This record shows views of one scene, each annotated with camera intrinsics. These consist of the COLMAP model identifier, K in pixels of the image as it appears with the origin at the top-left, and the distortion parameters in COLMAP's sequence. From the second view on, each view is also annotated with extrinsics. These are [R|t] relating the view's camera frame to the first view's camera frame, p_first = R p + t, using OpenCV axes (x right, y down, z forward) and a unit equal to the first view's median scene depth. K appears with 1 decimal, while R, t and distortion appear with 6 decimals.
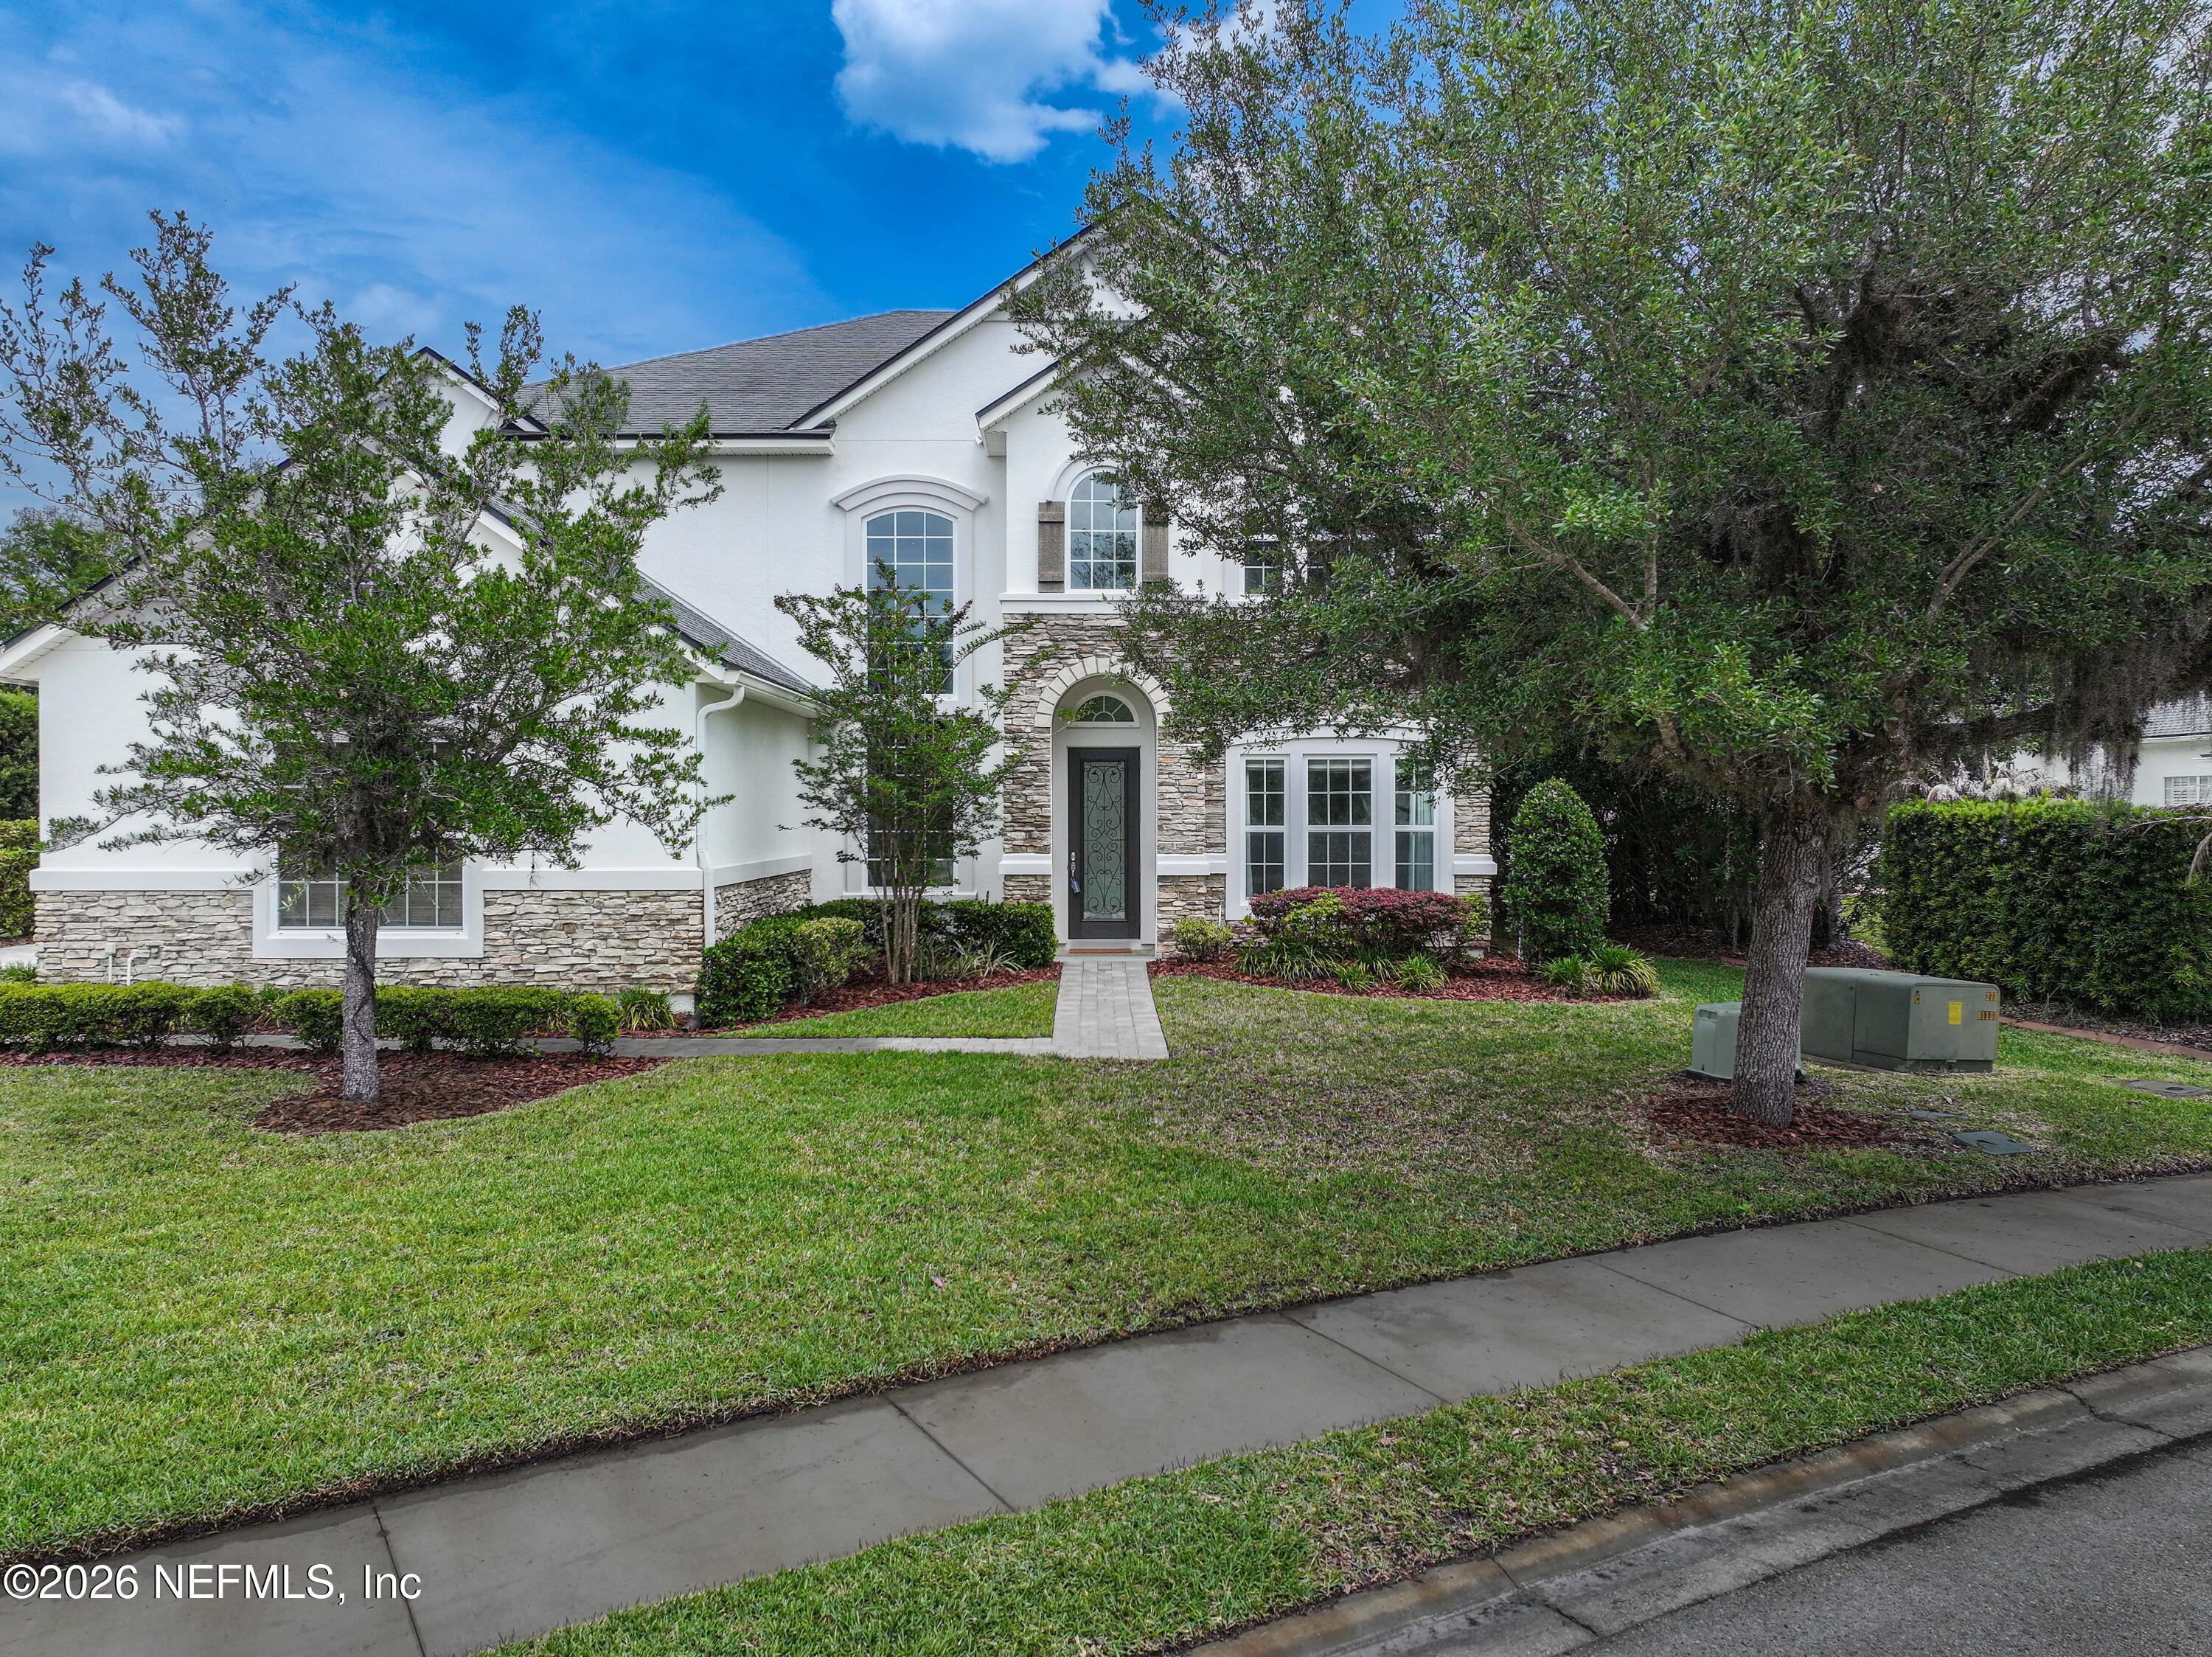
lens RADIAL K [[1598.5, 0, 1106.0], [0, 1598.5, 828.5], [0, 0, 1]] dist [-0.000695, 0.001565]
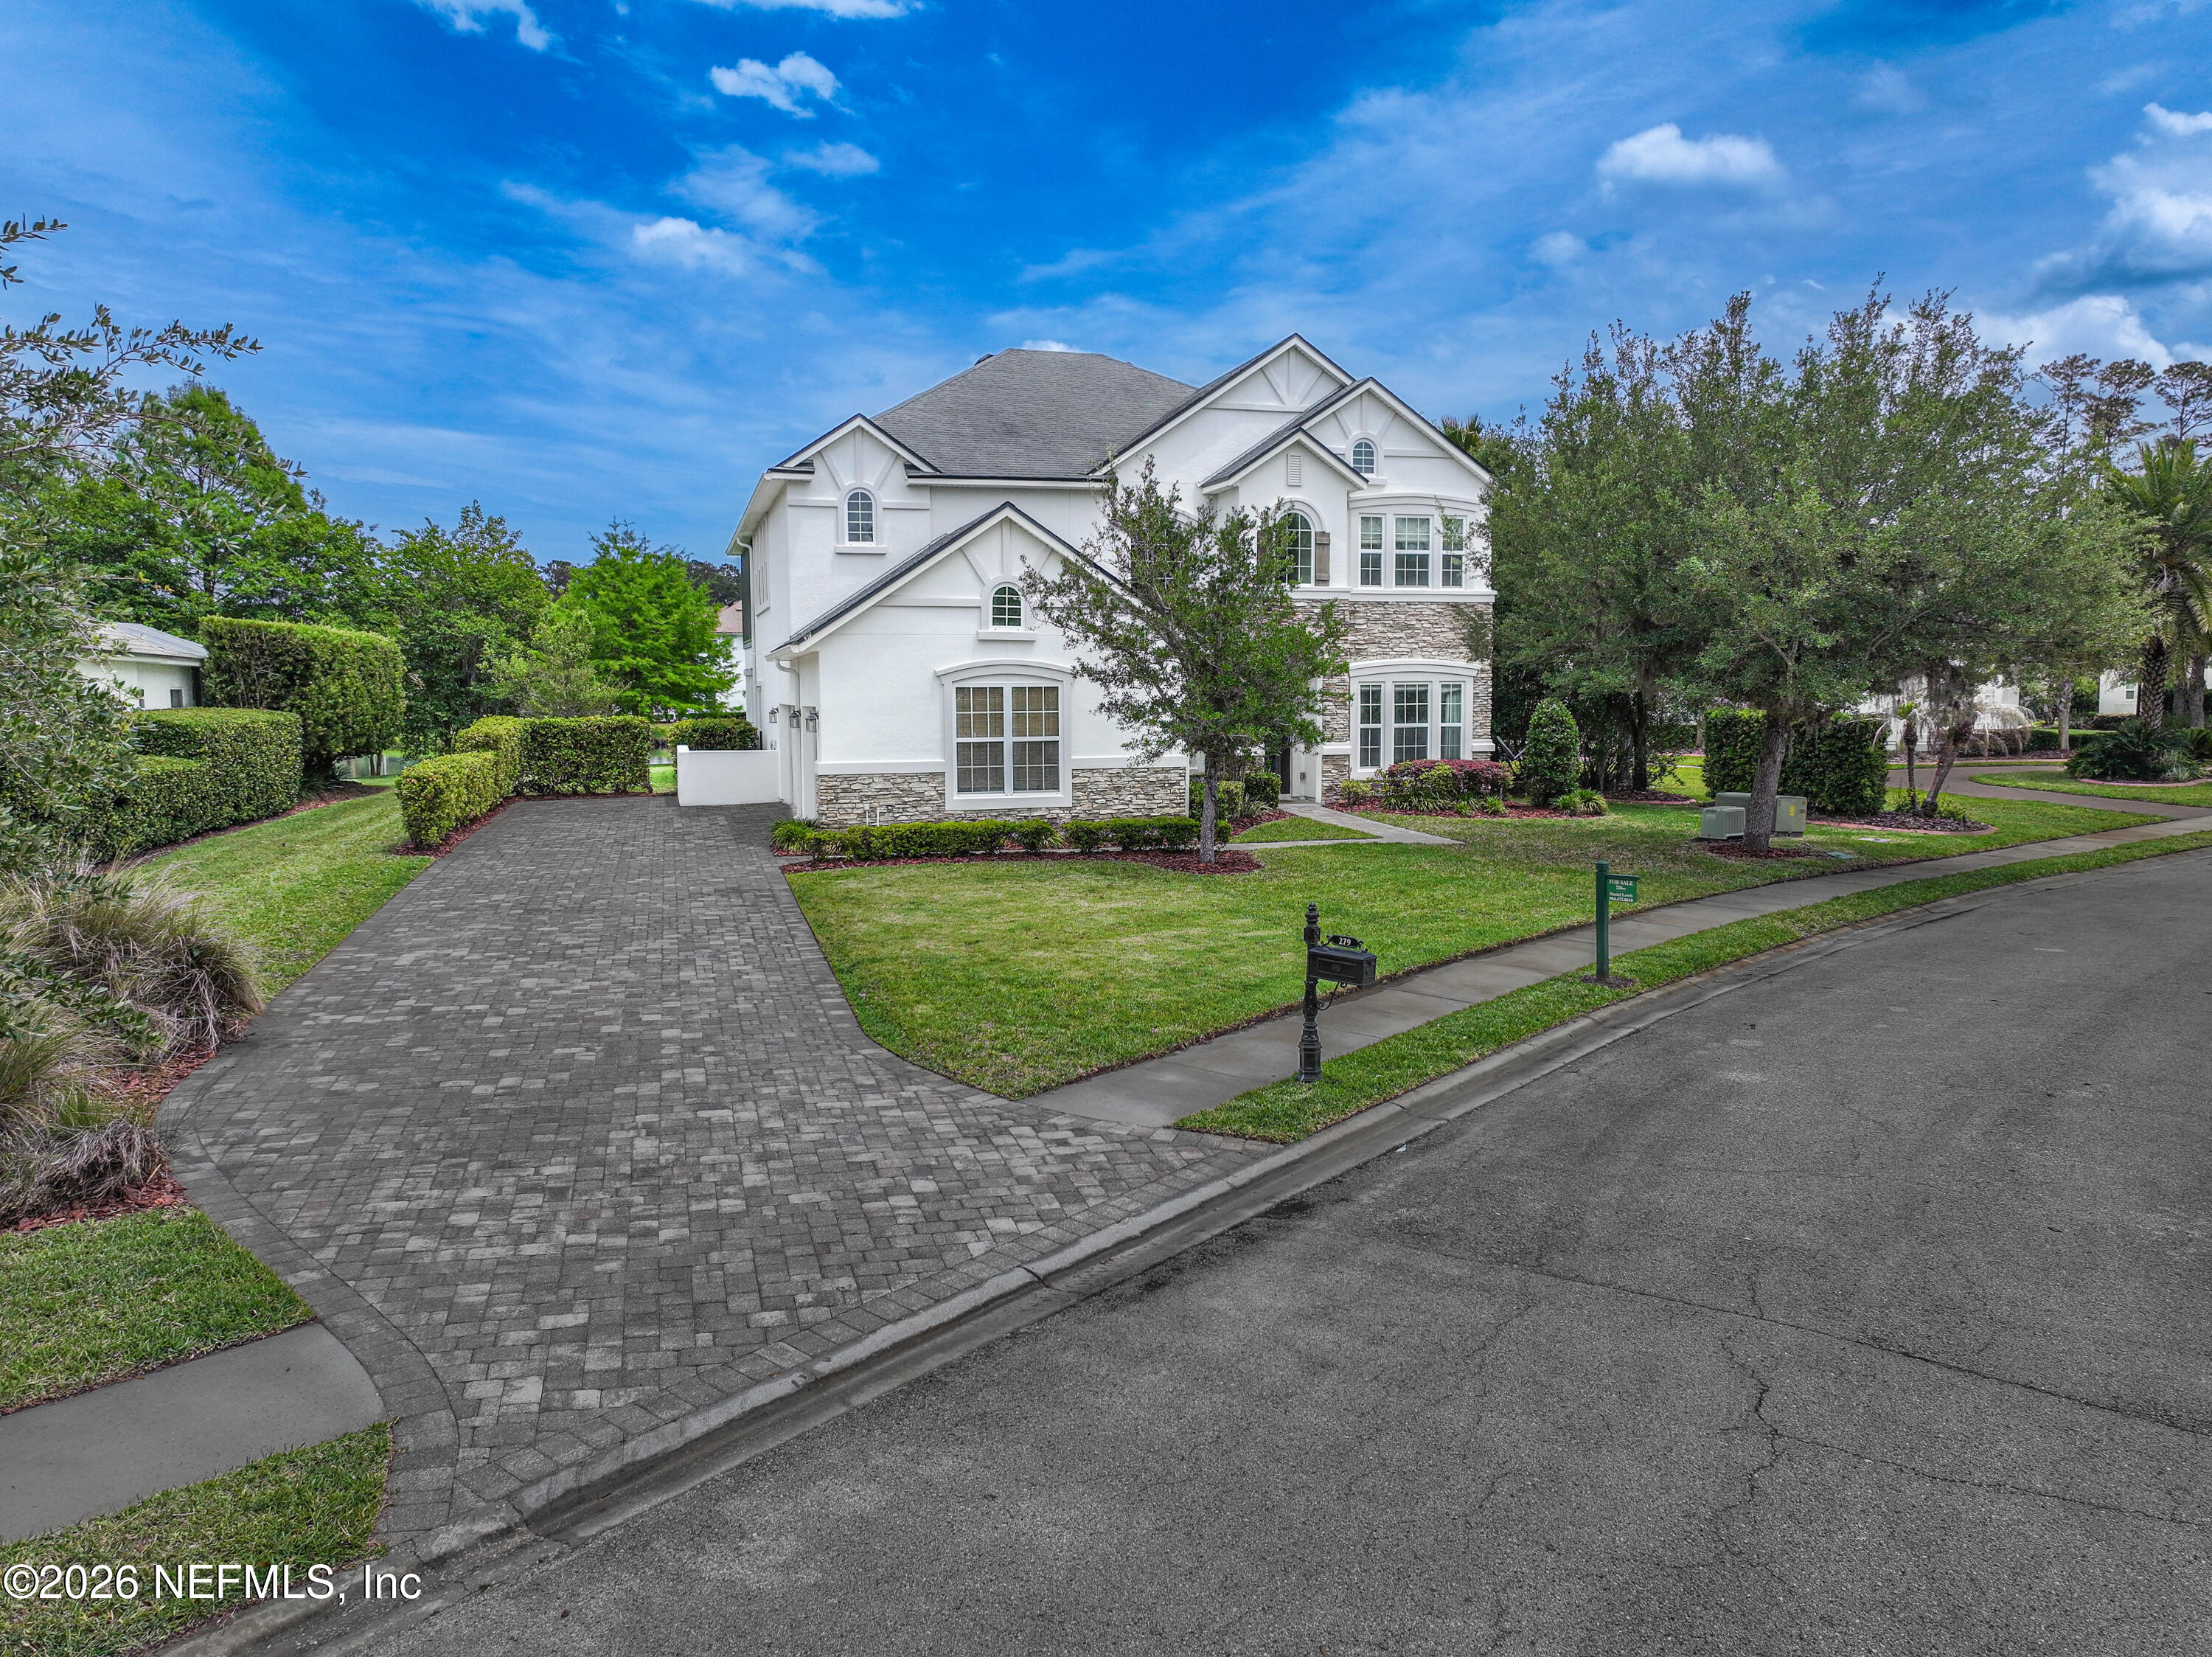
lens RADIAL K [[1598.5, 0, 1106.0], [0, 1598.5, 828.5], [0, 0, 1]] dist [-0.000695, 0.001565]
pose [[0.961312, -0.030343, 0.273786, -0.728037], [0.009390, 0.996947, 0.077519, -0.029250], [-0.275302, -0.071949, 0.958662, -0.632237]]
